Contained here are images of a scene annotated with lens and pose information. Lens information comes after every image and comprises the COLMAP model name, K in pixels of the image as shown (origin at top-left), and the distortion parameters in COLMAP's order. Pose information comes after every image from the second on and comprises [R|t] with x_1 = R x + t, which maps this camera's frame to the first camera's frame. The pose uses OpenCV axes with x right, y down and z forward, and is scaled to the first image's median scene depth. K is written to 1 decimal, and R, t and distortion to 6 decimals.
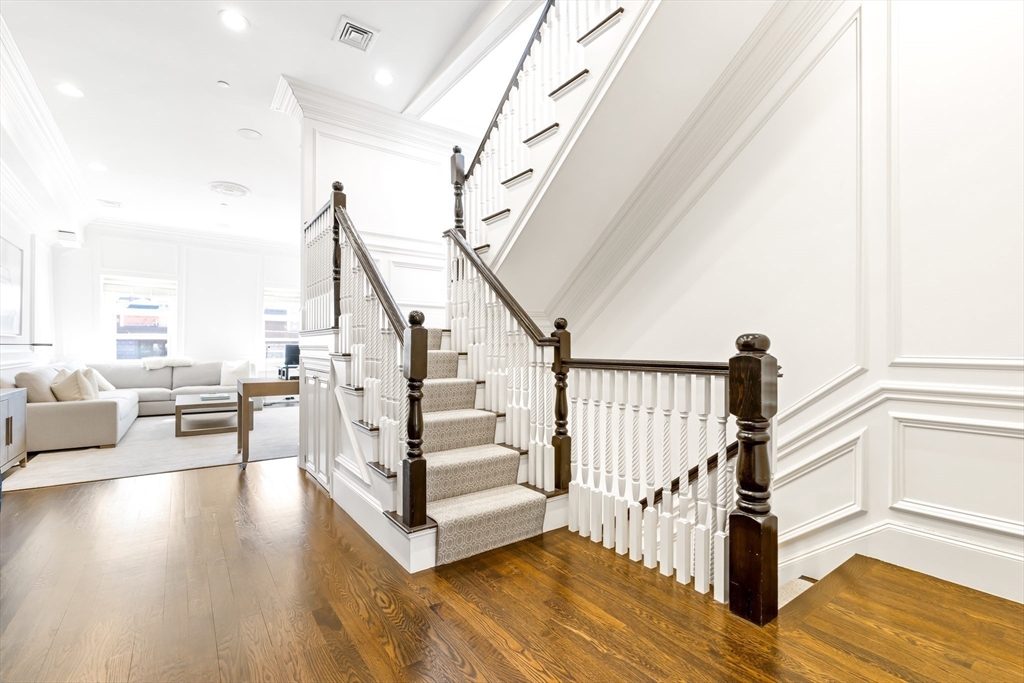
lens RADIAL K [[470.3, 0, 513.0], [0, 470.3, 346.9], [0, 0, 1]] dist [-0.000705, -0.000004]
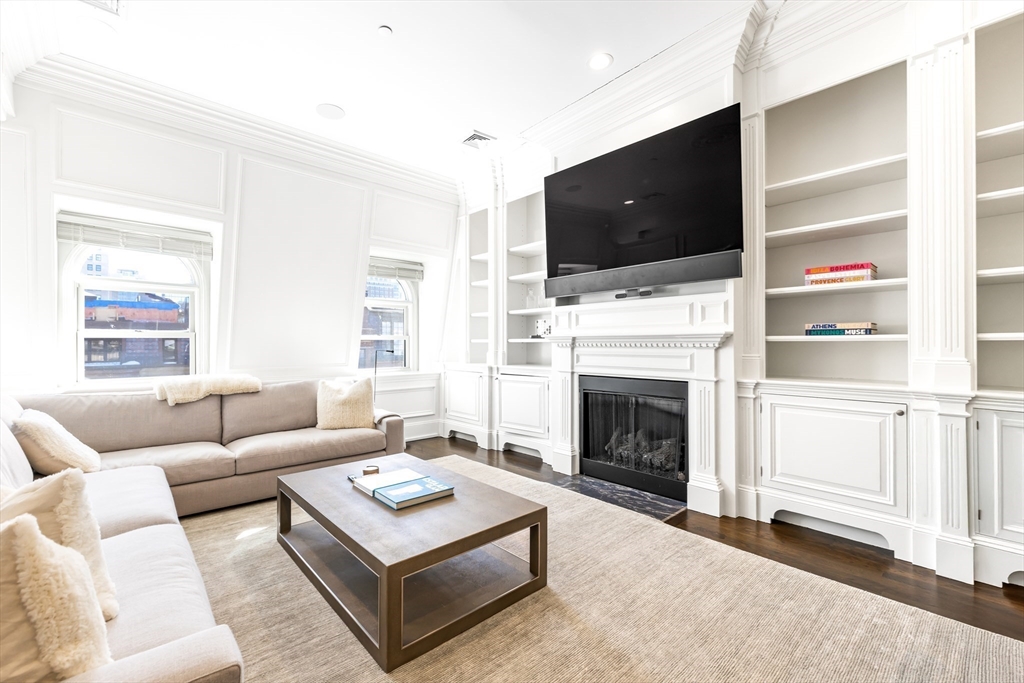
lens RADIAL K [[433.8, 0, 513.8], [0, 433.8, 340.5], [0, 0, 1]] dist [-0.001548, -0.000109]
pose [[0.991008, -0.004348, 0.133733, -0.485839], [0.004390, 0.999990, -0.000013, -0.012641], [-0.133732, 0.000600, 0.991017, 0.517865]]
